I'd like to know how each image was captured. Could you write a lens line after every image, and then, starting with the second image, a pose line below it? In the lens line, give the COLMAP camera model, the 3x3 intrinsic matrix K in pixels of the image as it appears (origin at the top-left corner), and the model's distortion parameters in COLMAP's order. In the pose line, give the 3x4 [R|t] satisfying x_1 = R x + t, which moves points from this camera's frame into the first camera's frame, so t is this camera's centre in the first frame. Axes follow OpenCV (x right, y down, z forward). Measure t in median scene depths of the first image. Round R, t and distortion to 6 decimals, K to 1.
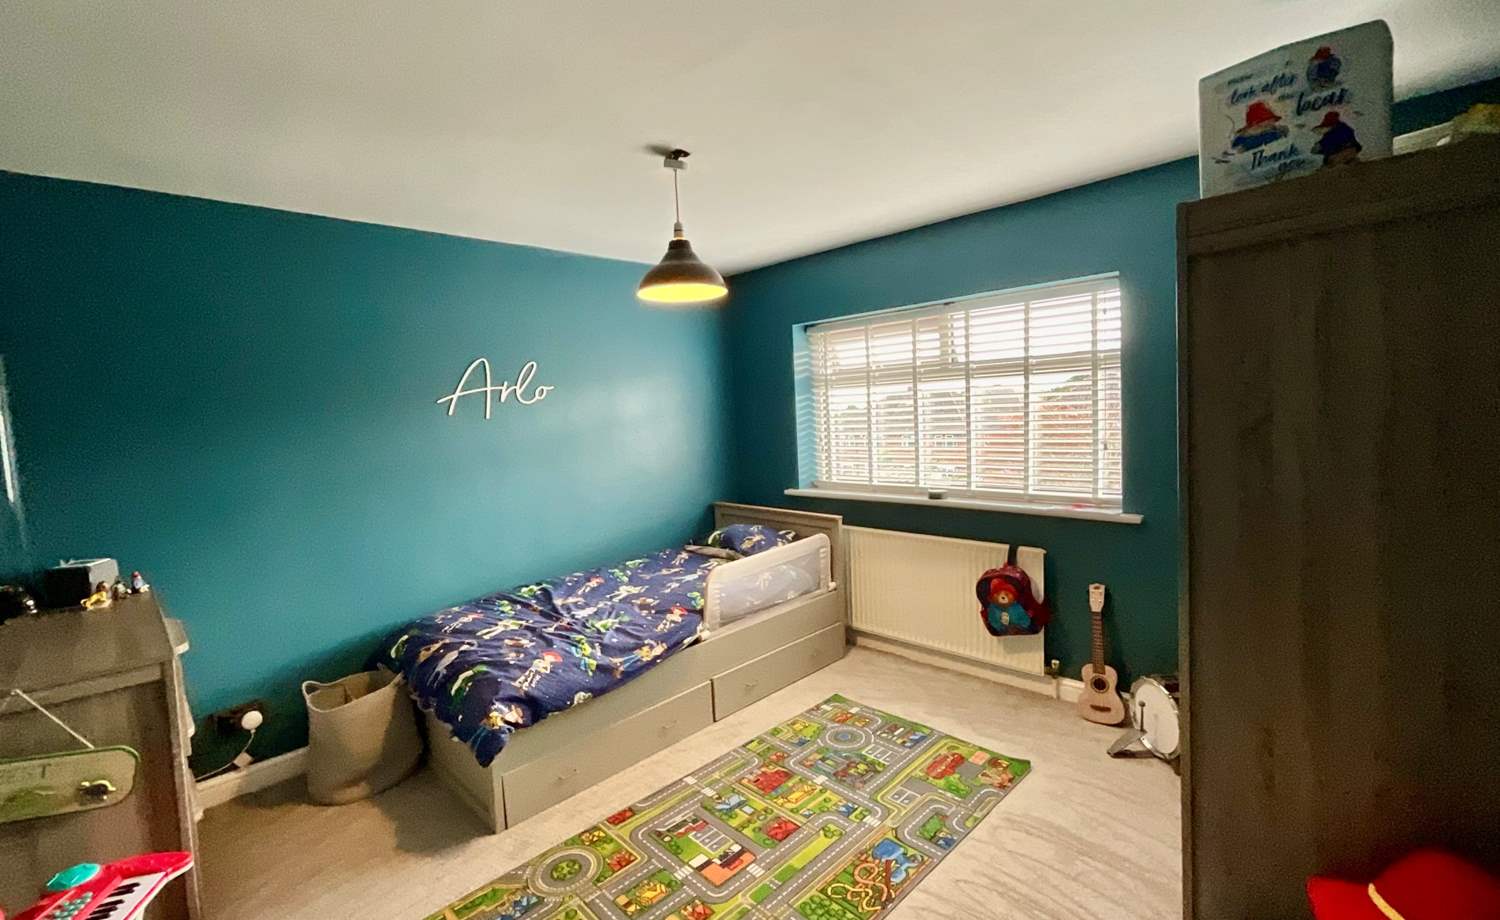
lens RADIAL K [[645.6, 0, 767.7], [0, 645.6, 460.3], [0, 0, 1]] dist [-0.000768, 0.000026]
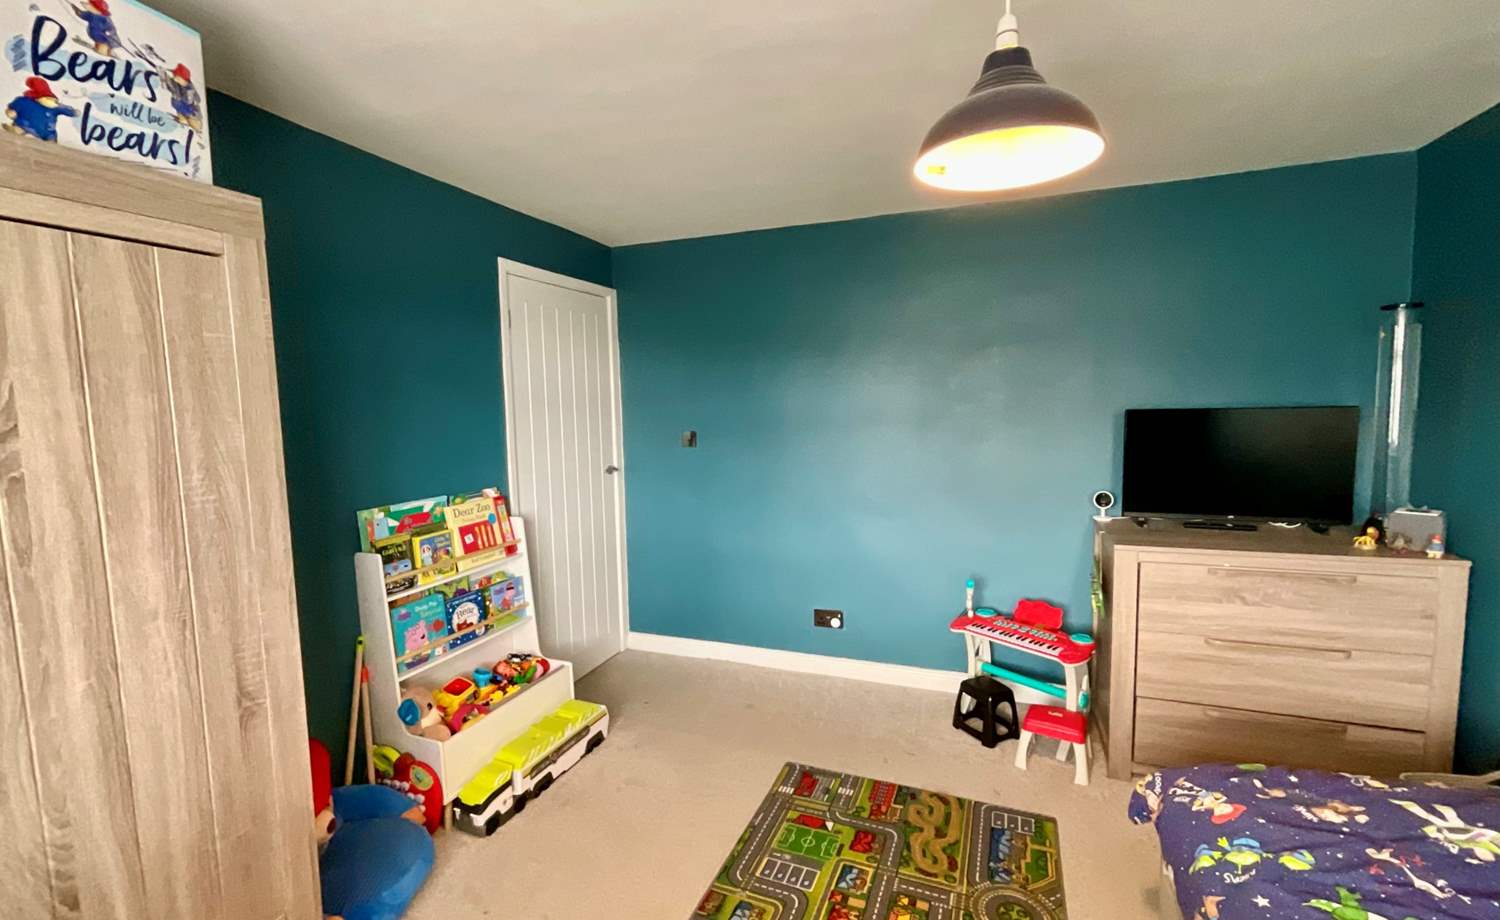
lens RADIAL K [[647.7, 0, 751.8], [0, 647.7, 462.0], [0, 0, 1]] dist [-0.001307, -0.000143]
pose [[-0.923284, 0.098854, -0.371180, 0.201920], [0.032697, 0.983036, 0.180473, -0.100666], [0.382724, 0.154491, -0.910854, 1.121283]]
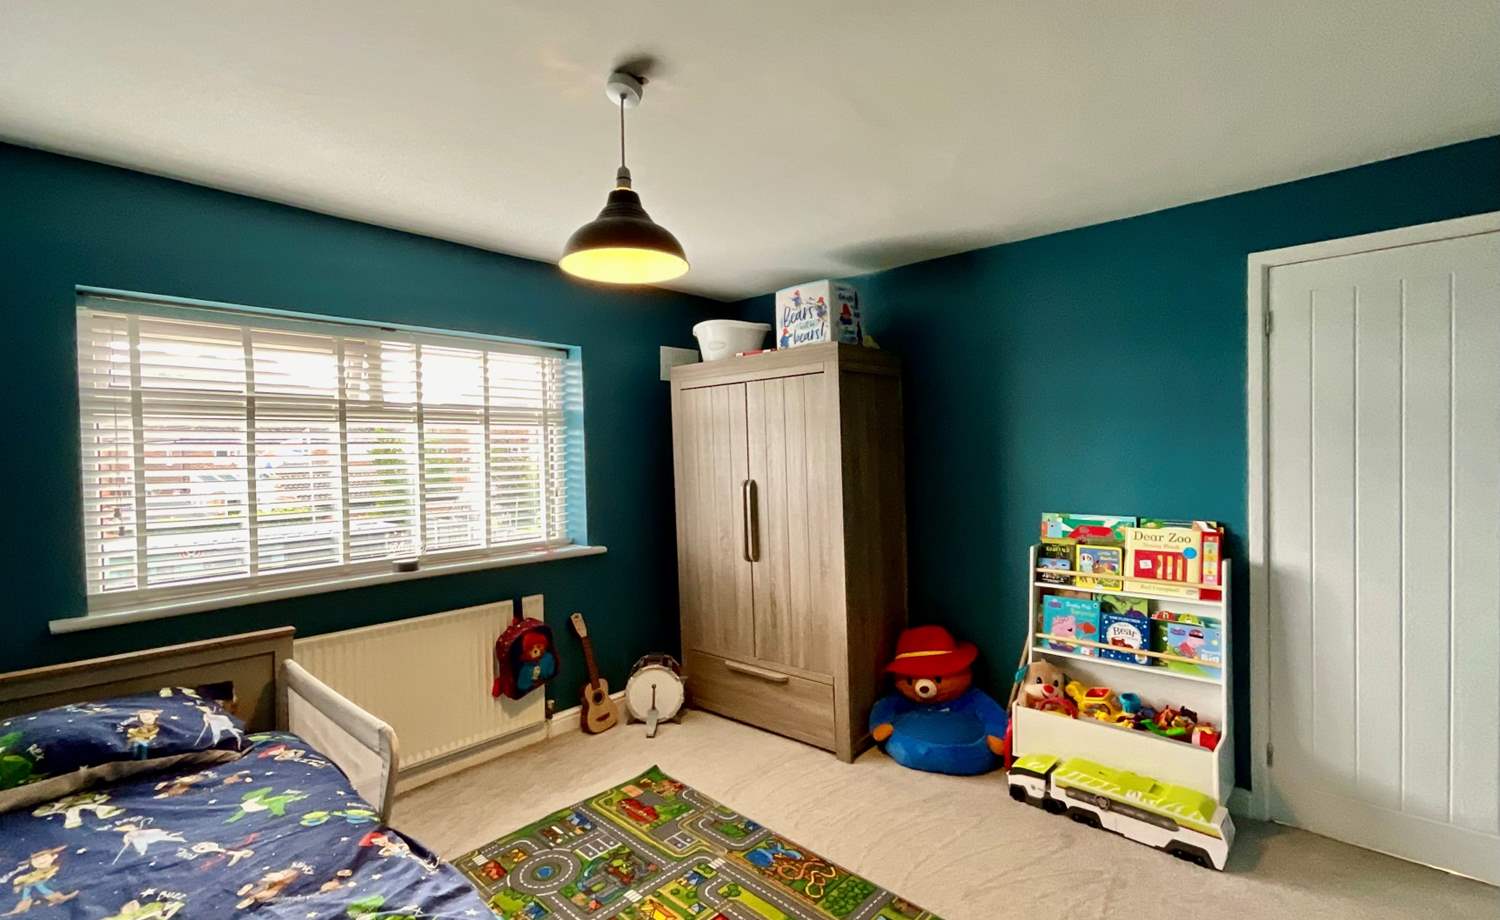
lens RADIAL K [[647.7, 0, 751.8], [0, 647.7, 462.0], [0, 0, 1]] dist [-0.001307, -0.000143]
pose [[-0.014563, 0.027925, 0.999504, -0.656103], [0.095902, 0.995041, -0.026403, -0.013968], [-0.995284, 0.095470, -0.017169, 0.706280]]
